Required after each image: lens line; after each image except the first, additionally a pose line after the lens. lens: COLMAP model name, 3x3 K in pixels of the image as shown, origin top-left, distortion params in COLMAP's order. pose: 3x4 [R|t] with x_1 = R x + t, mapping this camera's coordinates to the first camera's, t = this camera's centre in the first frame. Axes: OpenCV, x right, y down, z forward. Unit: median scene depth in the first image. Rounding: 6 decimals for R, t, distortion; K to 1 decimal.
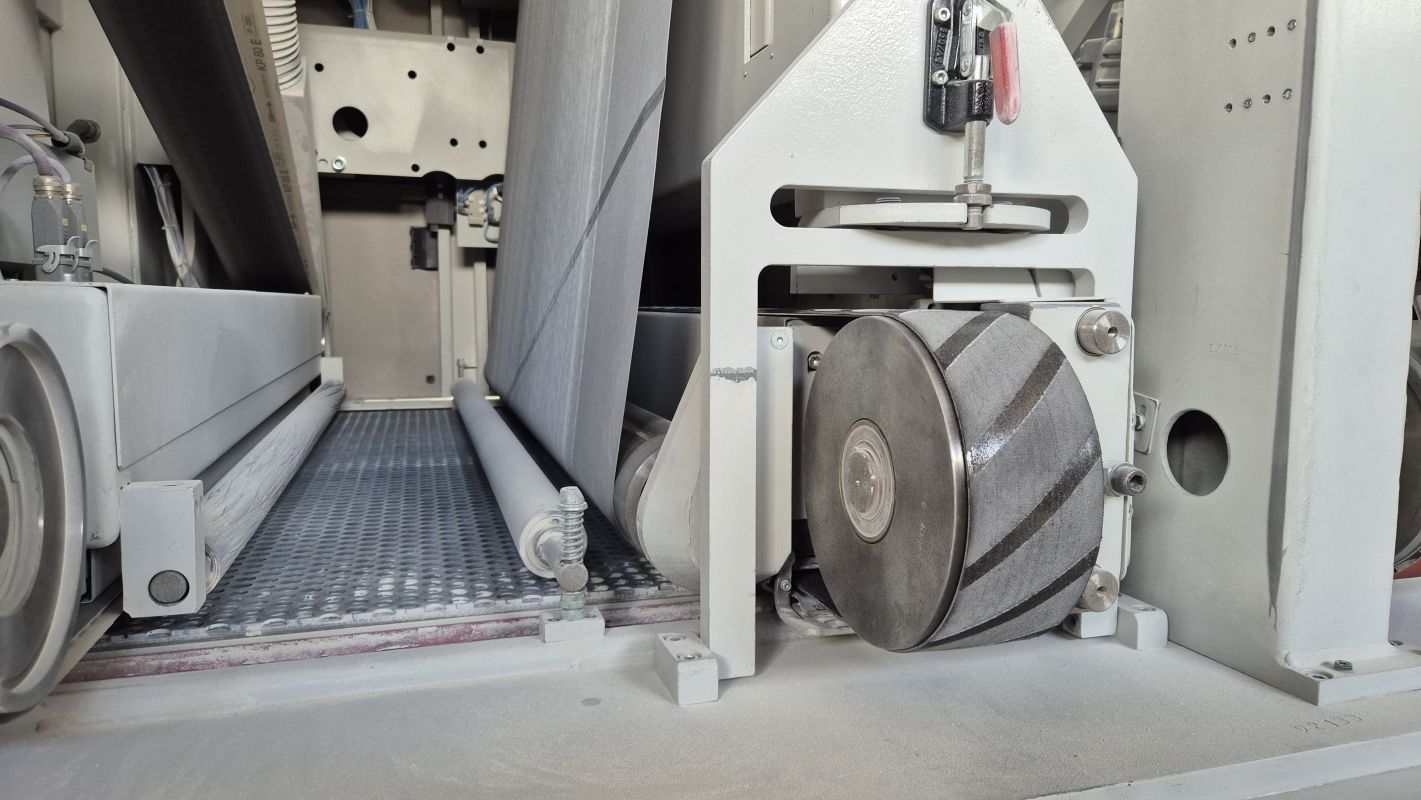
lens RADIAL K [[951.1, 0, 719.2], [0, 951.1, 402.1], [0, 0, 1]] dist [0.084812, -0.078869]
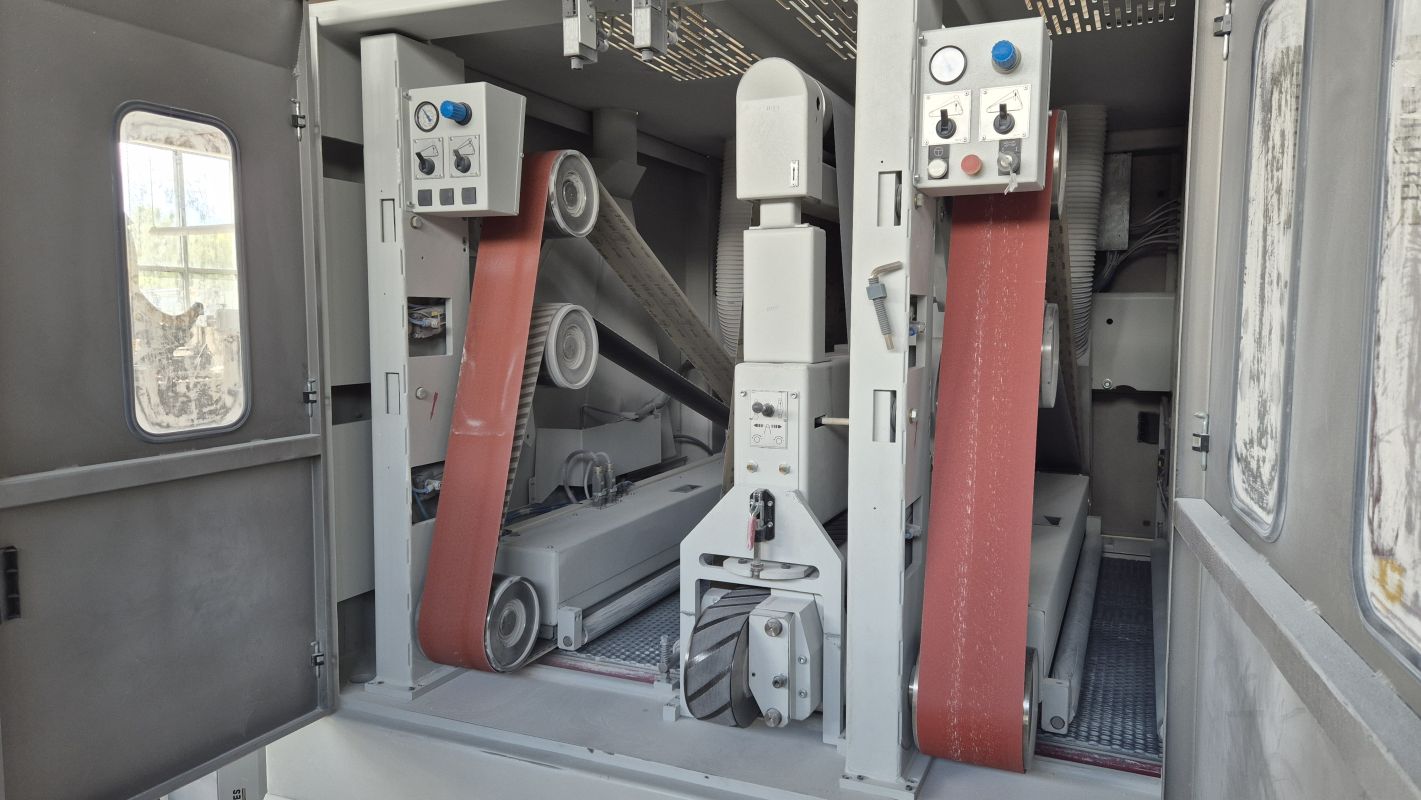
lens RADIAL K [[951.1, 0, 719.2], [0, 951.1, 402.1], [0, 0, 1]] dist [0.084812, -0.078869]
pose [[0.750272, 0.057507, -0.658623, 1.891931], [-0.062953, 0.997897, 0.015417, -0.694586], [0.658125, 0.029895, 0.752315, -1.115600]]
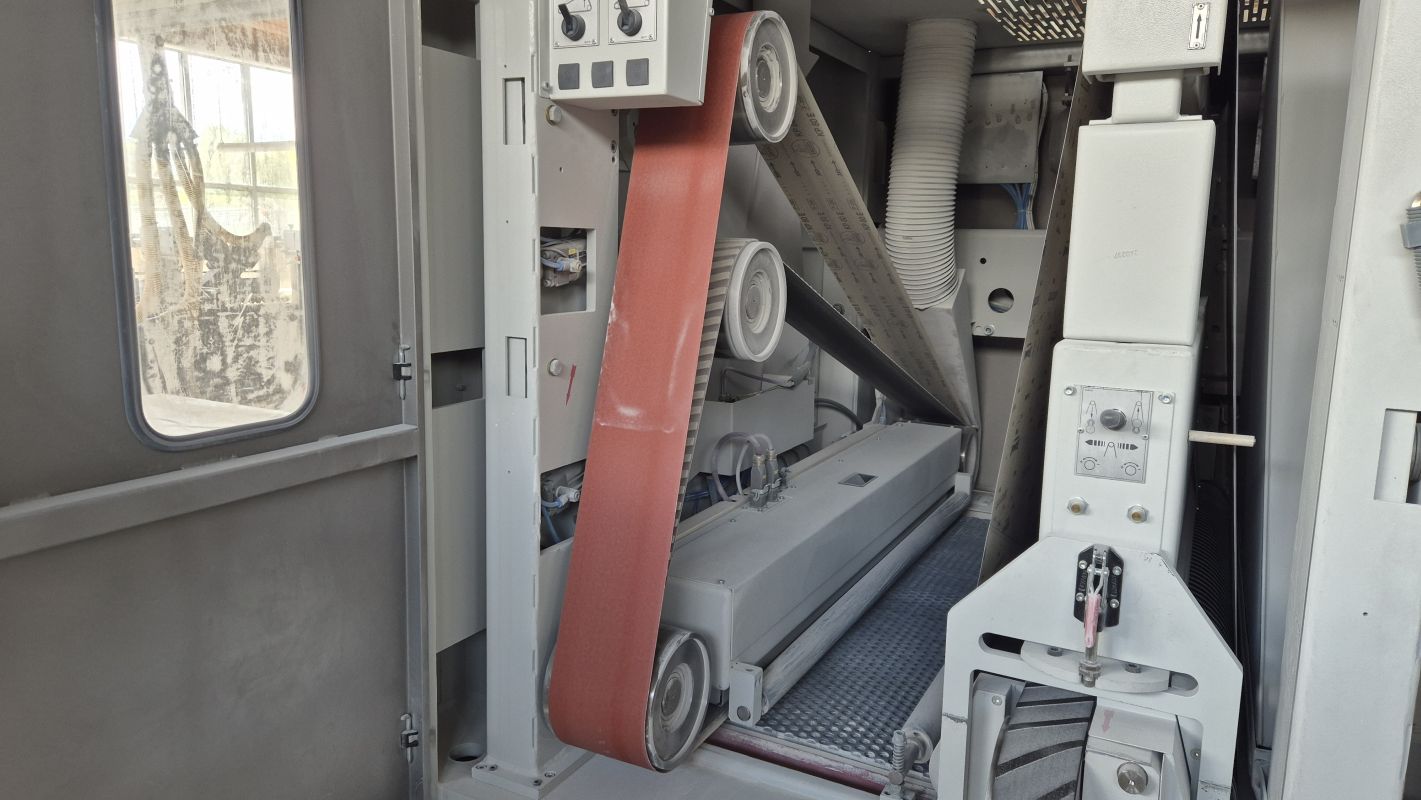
lens RADIAL K [[954.8, 0, 710.5], [0, 954.8, 400.0], [0, 0, 1]] dist [0.108581, -0.122327]
pose [[0.701543, 0.125905, -0.701417, 0.919576], [-0.088264, 0.992042, 0.089793, -0.763567], [0.707140, -0.001084, 0.707073, -0.708824]]
